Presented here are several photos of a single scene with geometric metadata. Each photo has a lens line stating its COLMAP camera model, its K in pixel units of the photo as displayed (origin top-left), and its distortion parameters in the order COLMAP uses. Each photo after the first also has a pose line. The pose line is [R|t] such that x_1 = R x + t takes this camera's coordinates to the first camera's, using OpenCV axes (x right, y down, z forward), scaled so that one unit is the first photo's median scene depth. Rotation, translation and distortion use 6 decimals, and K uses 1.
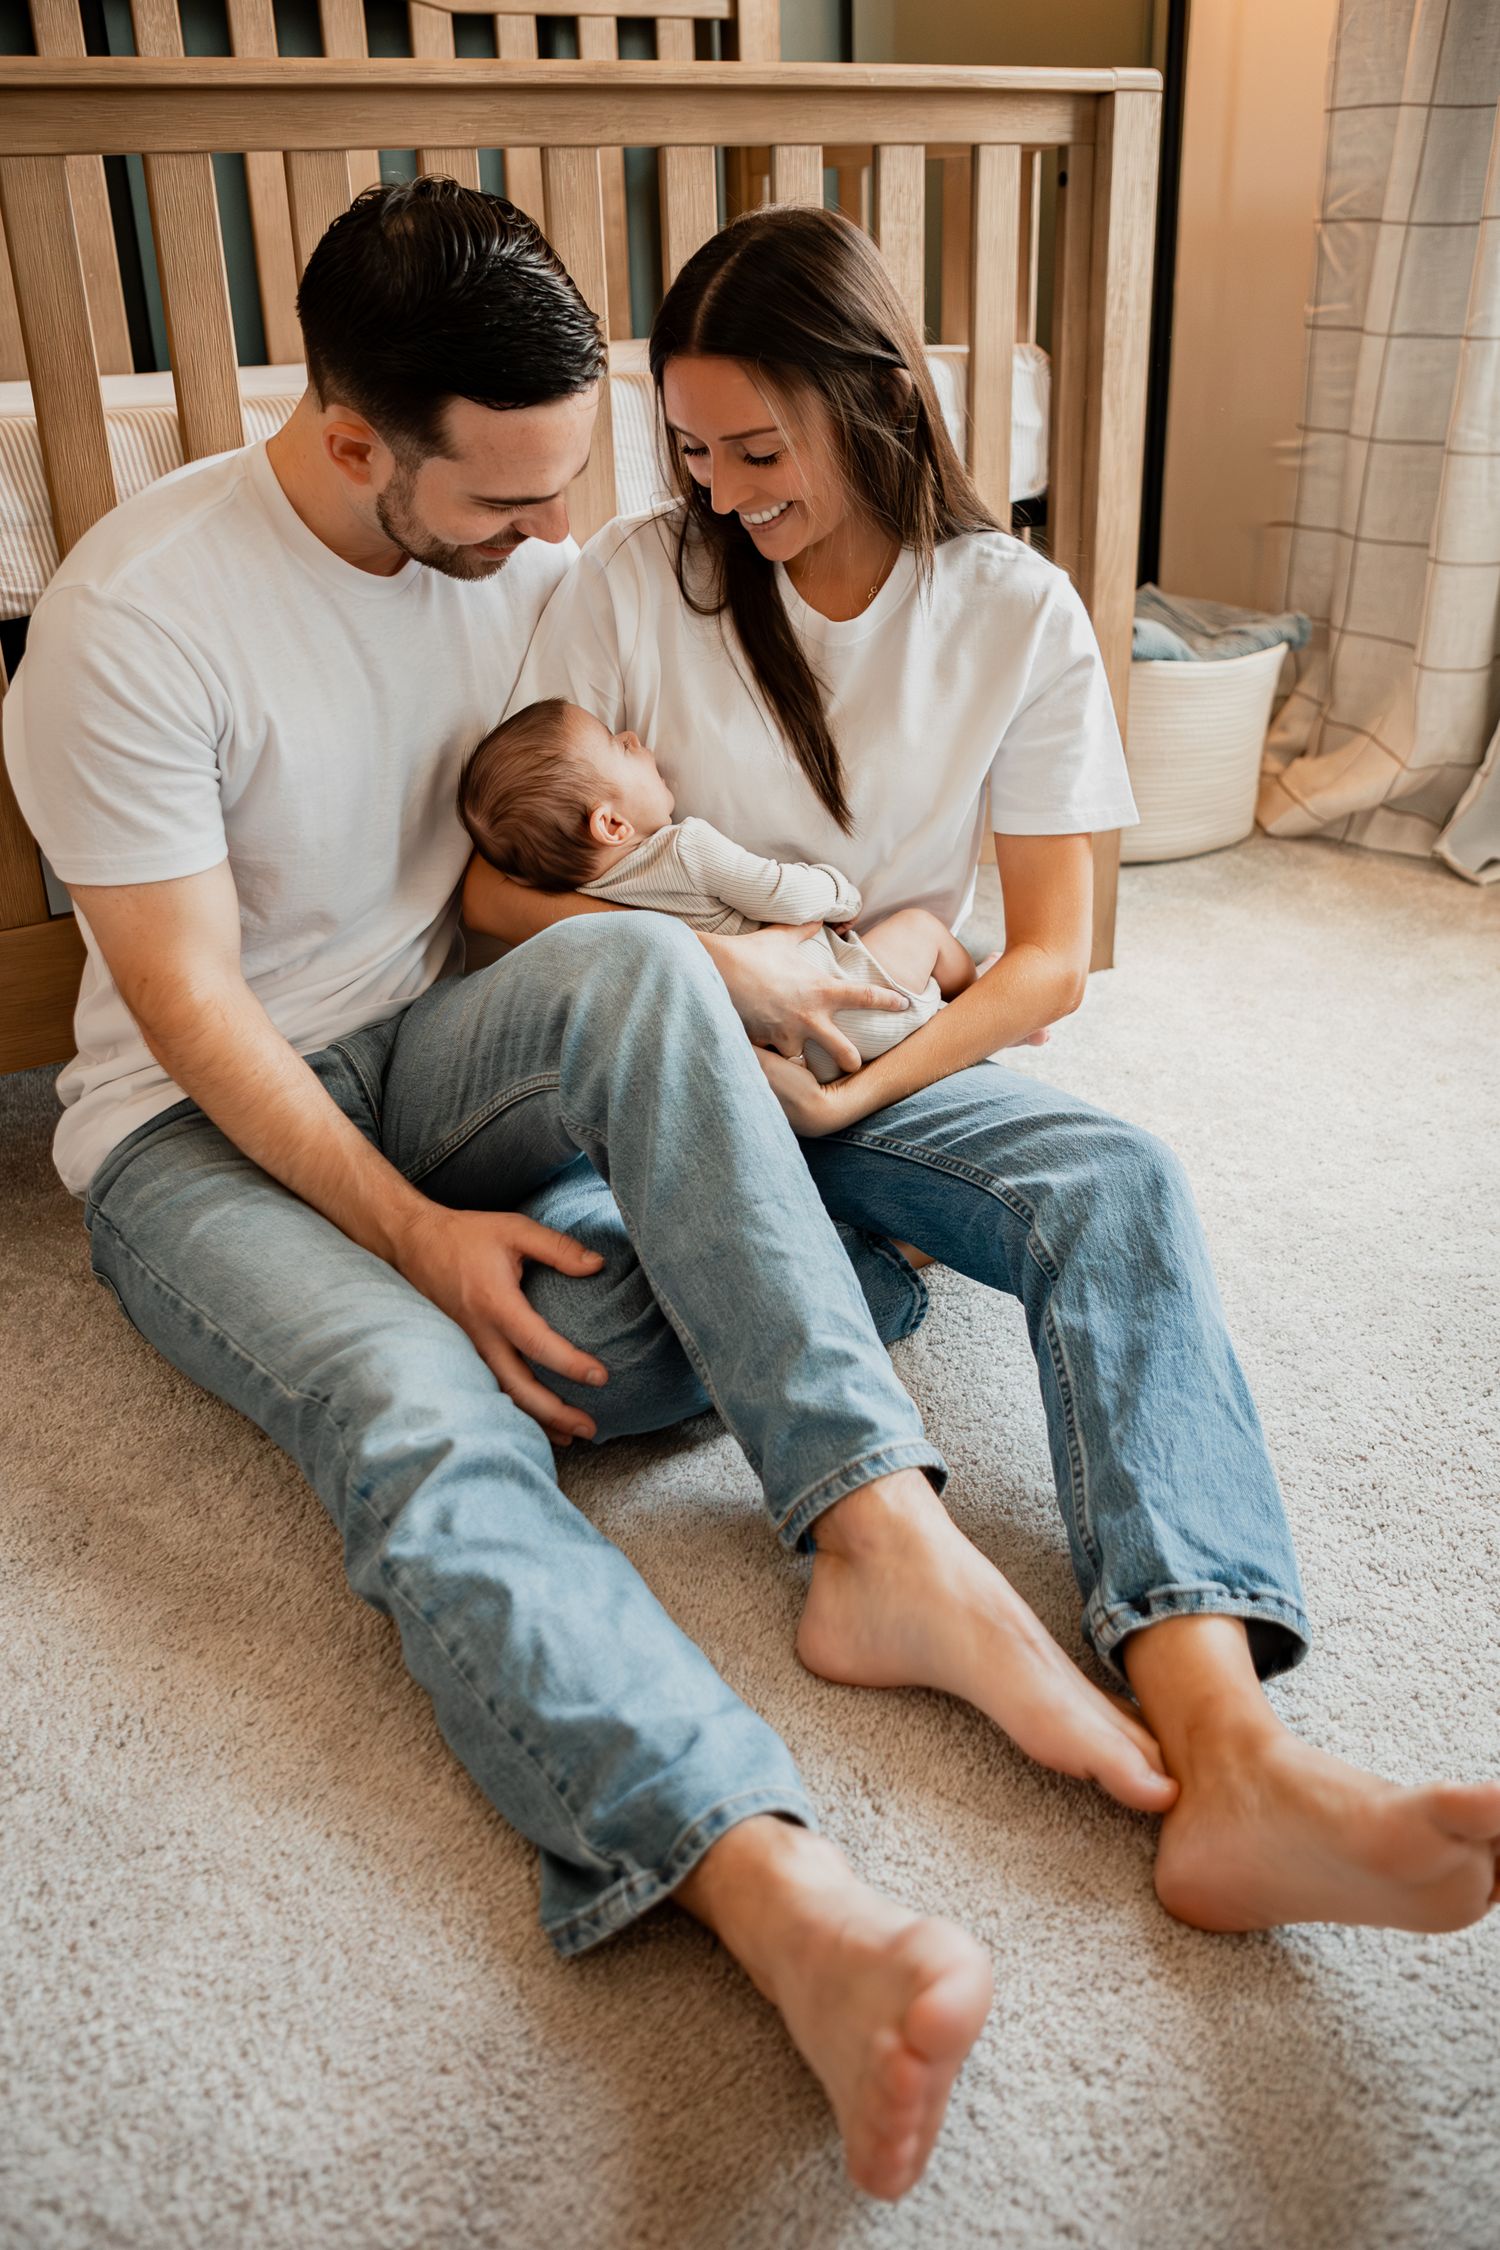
lens RADIAL K [[1922.8, 0, 754.4], [0, 1922.8, 1060.1], [0, 0, 1]] dist [-0.054279, 0.049341]
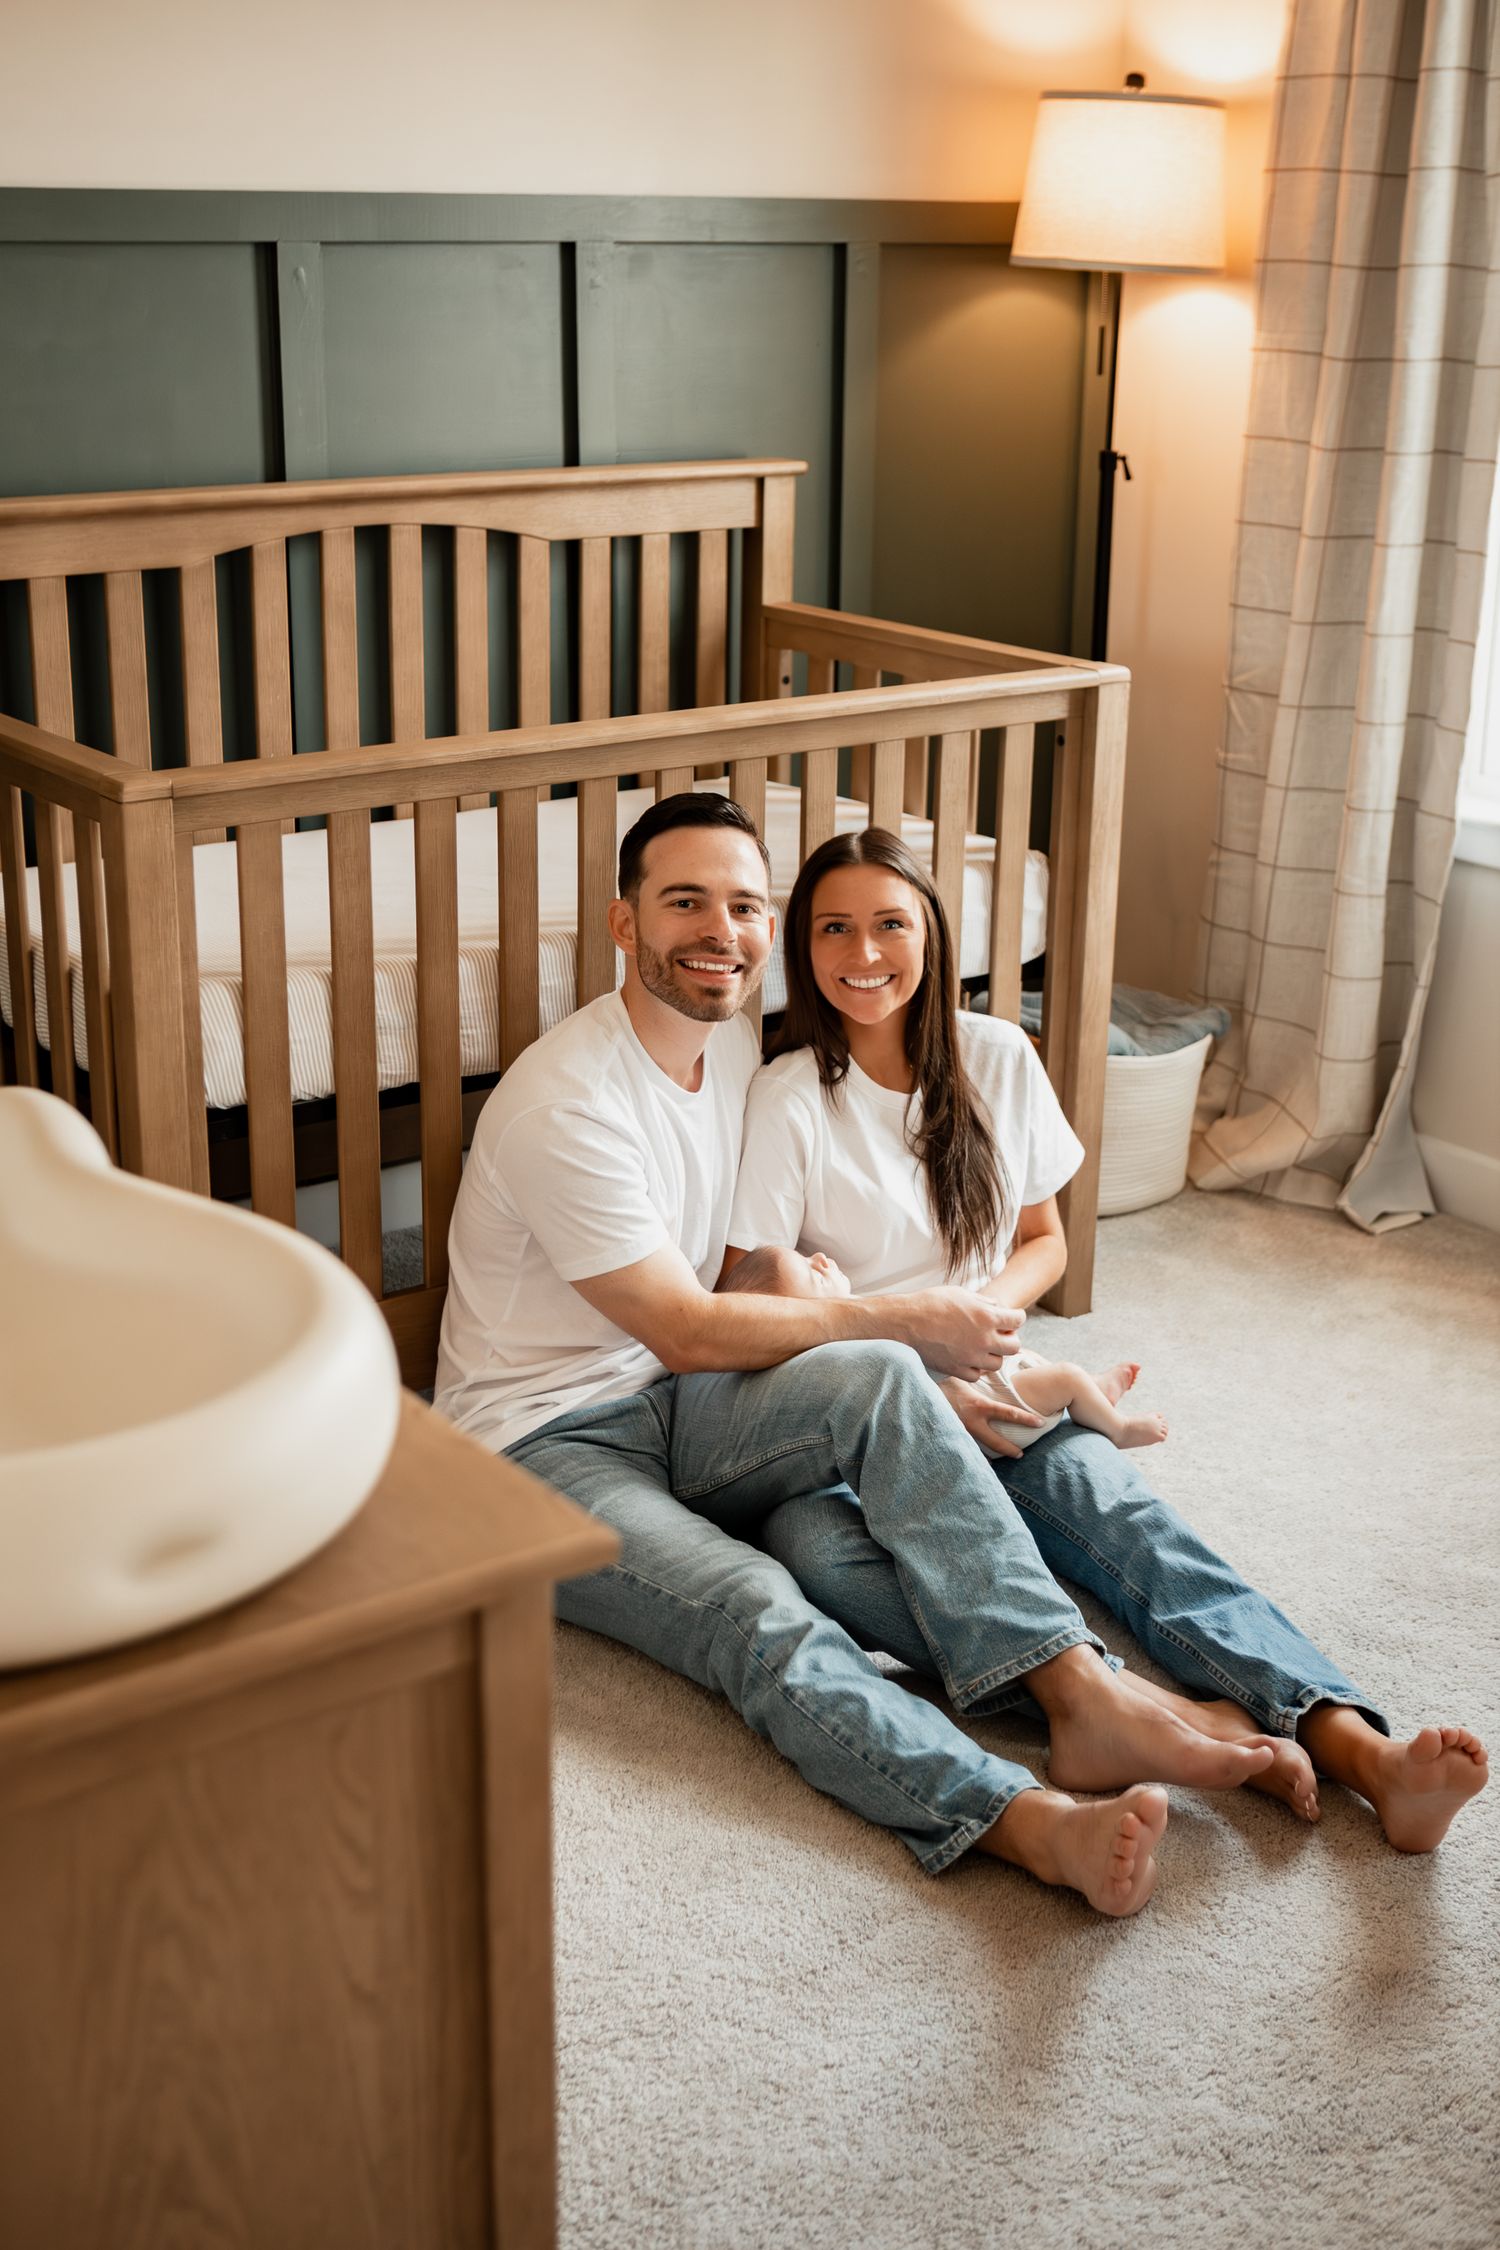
lens RADIAL K [[2743.1, 0, 771.2], [0, 2743.1, 1096.1], [0, 0, 1]] dist [-0.028643, 0.000000]
pose [[0.990019, -0.005549, 0.140827, -0.250195], [0.020042, 0.994613, -0.101706, -0.010025], [-0.139504, 0.103513, 0.984796, -0.686336]]
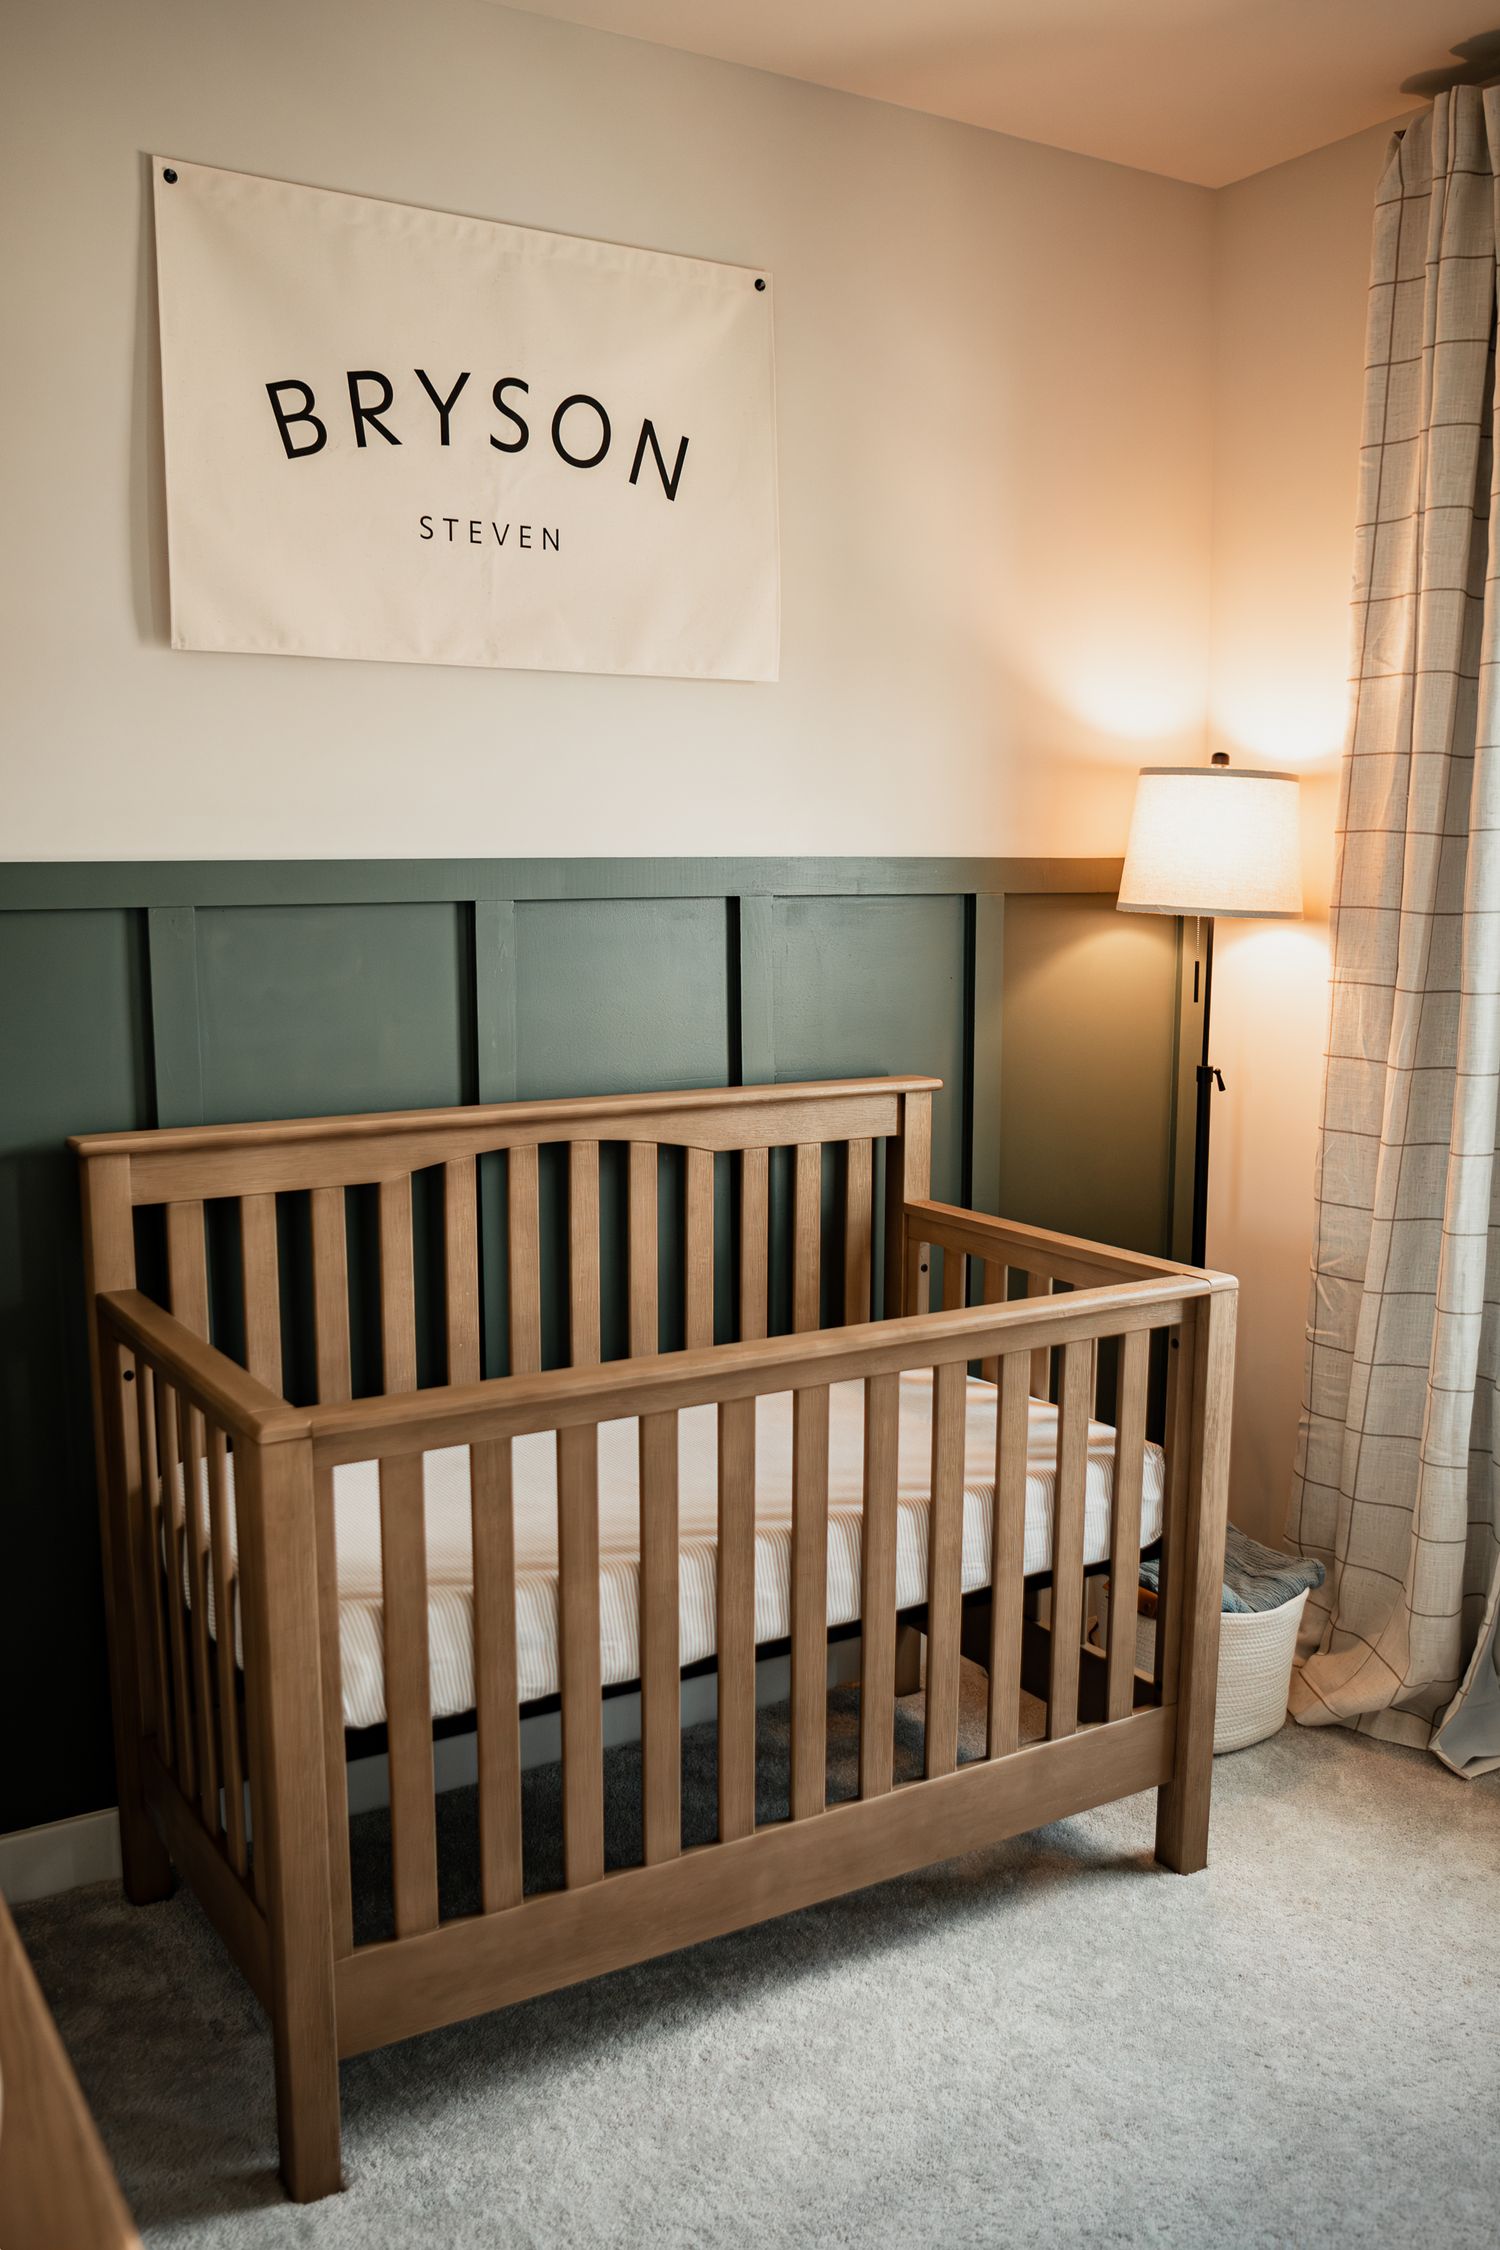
lens RADIAL K [[1974.5, 0, 767.8], [0, 1974.5, 1119.0], [0, 0, 1]] dist [-0.111936, 0.073475]
pose [[0.998071, 0.019556, 0.058924, -0.190468], [-0.002401, 0.960542, -0.278124, -0.160833], [-0.062037, 0.277446, 0.958736, -0.376217]]
